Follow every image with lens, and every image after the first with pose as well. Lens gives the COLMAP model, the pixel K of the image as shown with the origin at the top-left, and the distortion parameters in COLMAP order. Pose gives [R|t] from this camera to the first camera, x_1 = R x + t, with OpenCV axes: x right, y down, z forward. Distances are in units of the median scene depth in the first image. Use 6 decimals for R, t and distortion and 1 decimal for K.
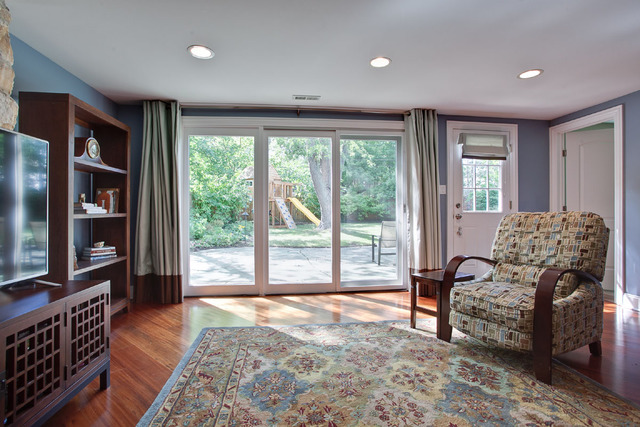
lens RADIAL K [[311.8, 0, 317.7], [0, 311.8, 210.4], [0, 0, 1]] dist [-0.061707, 0.024774]
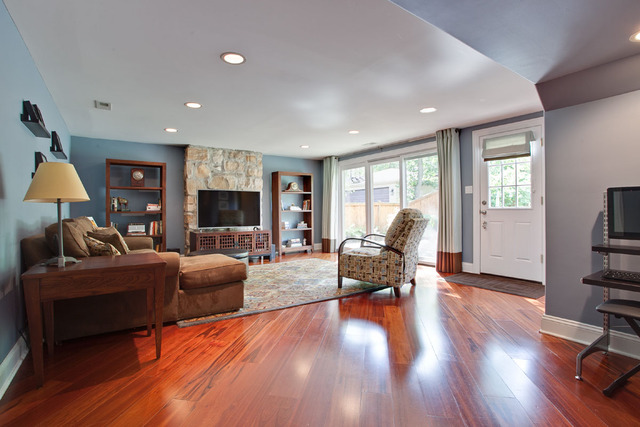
lens RADIAL K [[311.8, 0, 317.7], [0, 311.8, 210.4], [0, 0, 1]] dist [-0.061707, 0.024774]
pose [[0.480796, -0.002671, -0.876828, 1.174255], [0.001608, 0.999996, -0.002165, 0.014431], [0.876831, -0.000370, 0.480799, -0.091367]]
